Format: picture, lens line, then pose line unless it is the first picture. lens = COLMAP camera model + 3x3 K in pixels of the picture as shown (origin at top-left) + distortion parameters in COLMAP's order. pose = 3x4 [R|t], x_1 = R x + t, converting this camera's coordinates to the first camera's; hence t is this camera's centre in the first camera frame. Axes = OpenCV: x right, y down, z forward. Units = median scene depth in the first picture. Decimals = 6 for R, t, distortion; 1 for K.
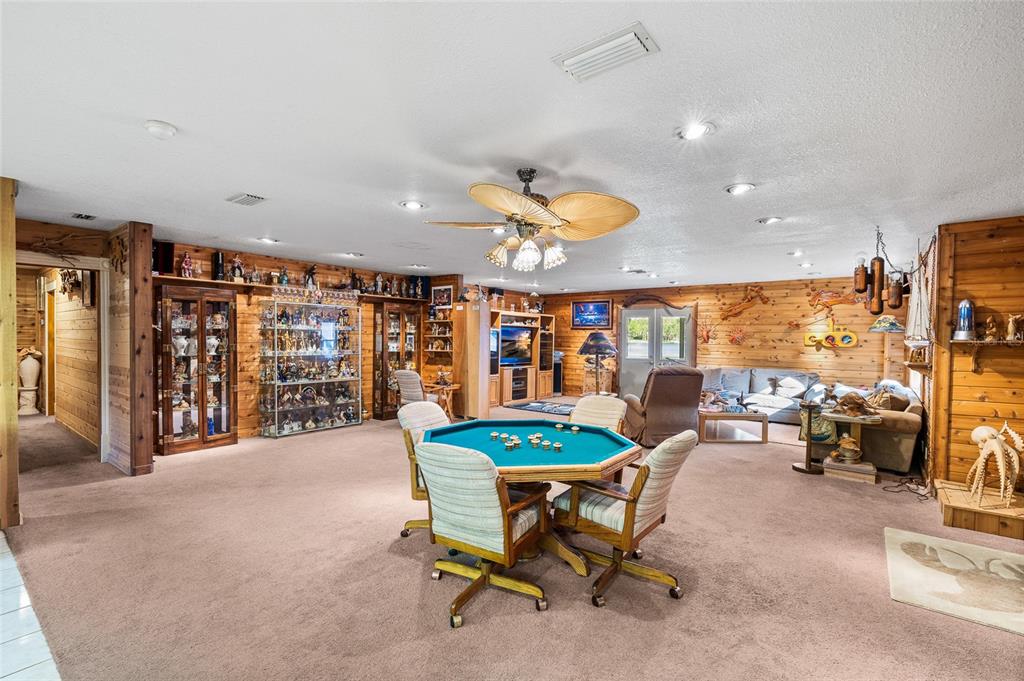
lens RADIAL K [[459.0, 0, 511.5], [0, 459.0, 345.9], [0, 0, 1]] dist [-0.000605, 0.001843]
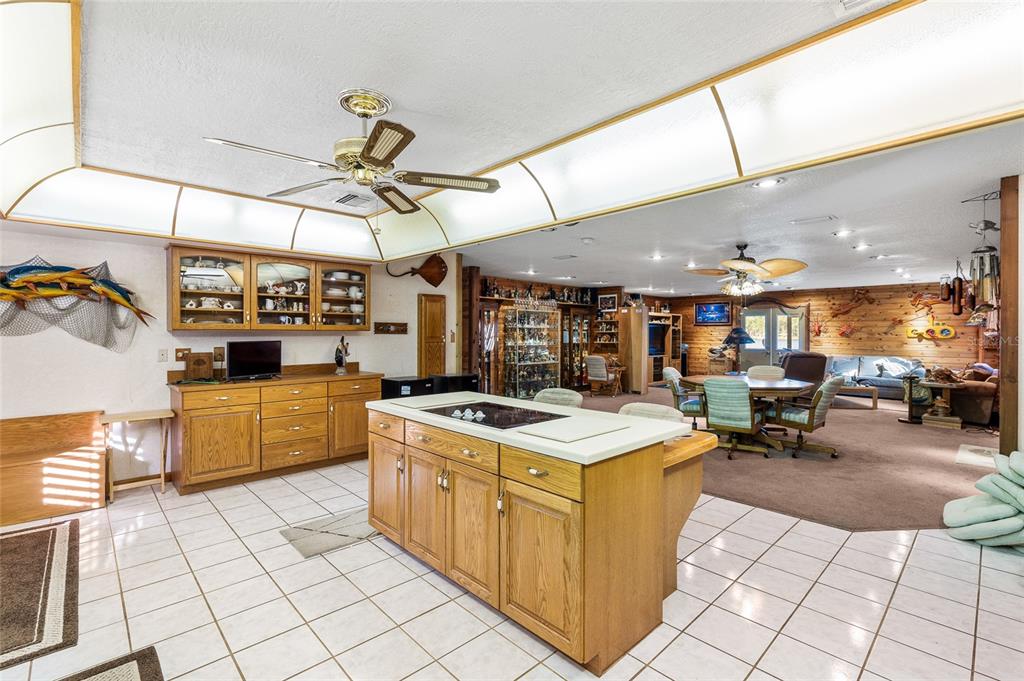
lens RADIAL K [[459.0, 0, 511.6], [0, 459.0, 333.6], [0, 0, 1]] dist [-0.000605, 0.001843]
pose [[0.988933, -0.006095, -0.148239, -0.244008], [0.003101, 0.999787, -0.020424, 0.011318], [0.148332, 0.019739, 0.988741, -0.399983]]
